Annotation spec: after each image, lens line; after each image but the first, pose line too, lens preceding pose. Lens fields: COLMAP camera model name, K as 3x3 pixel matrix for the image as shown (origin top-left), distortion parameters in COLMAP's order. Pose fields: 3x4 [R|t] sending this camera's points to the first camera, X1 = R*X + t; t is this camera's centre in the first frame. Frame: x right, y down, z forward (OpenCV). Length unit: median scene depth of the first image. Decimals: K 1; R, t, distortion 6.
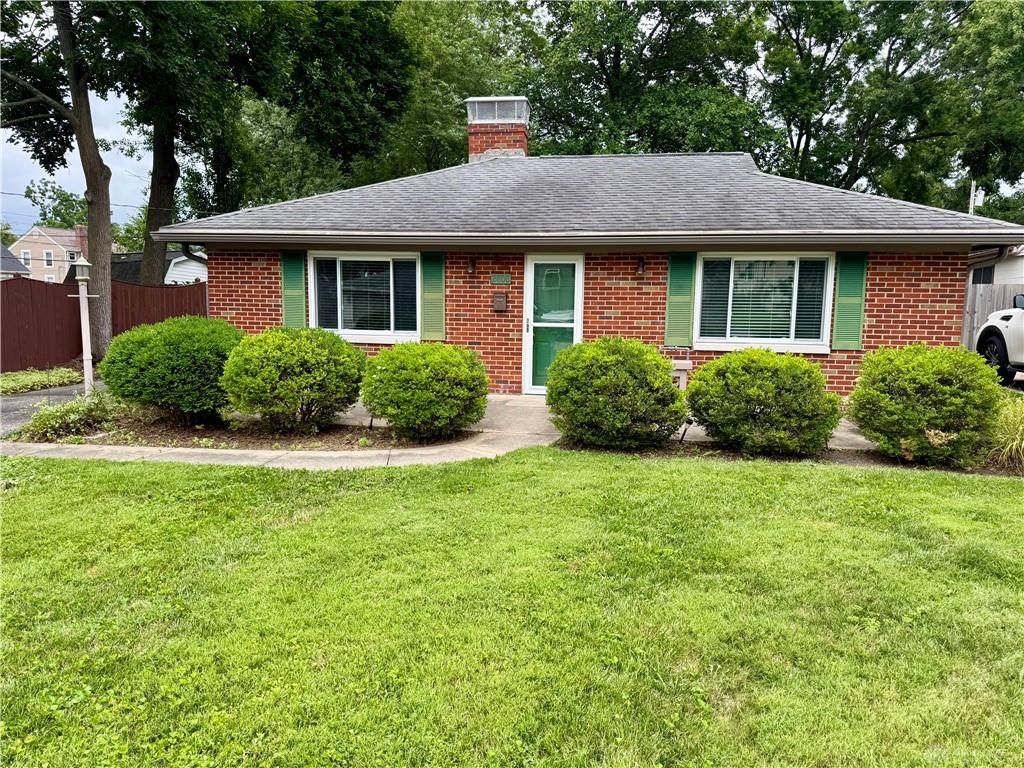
lens RADIAL K [[715.2, 0, 512.0], [0, 715.2, 384.0], [0, 0, 1]] dist [0.152997, -0.321054]
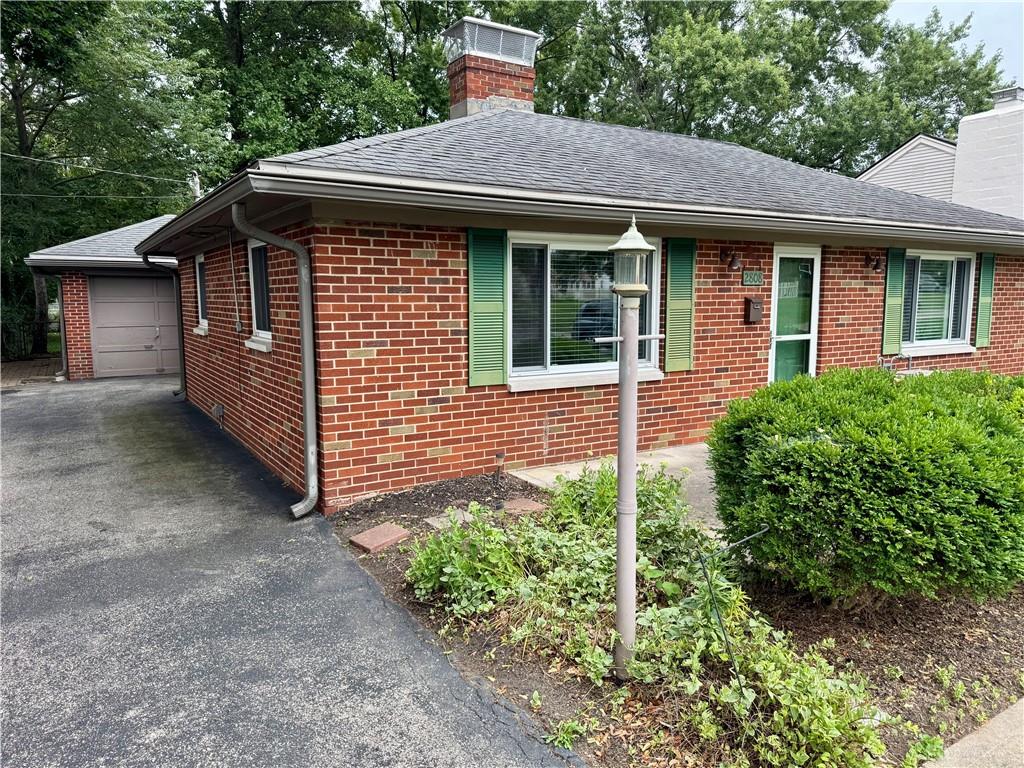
lens RADIAL K [[715.2, 0, 512.0], [0, 715.2, 384.0], [0, 0, 1]] dist [0.152997, -0.321054]
pose [[0.754025, -0.098317, 0.649446, -0.645719], [0.093397, 0.994736, 0.042152, -0.089235], [-0.650172, 0.028873, 0.759238, 0.576537]]
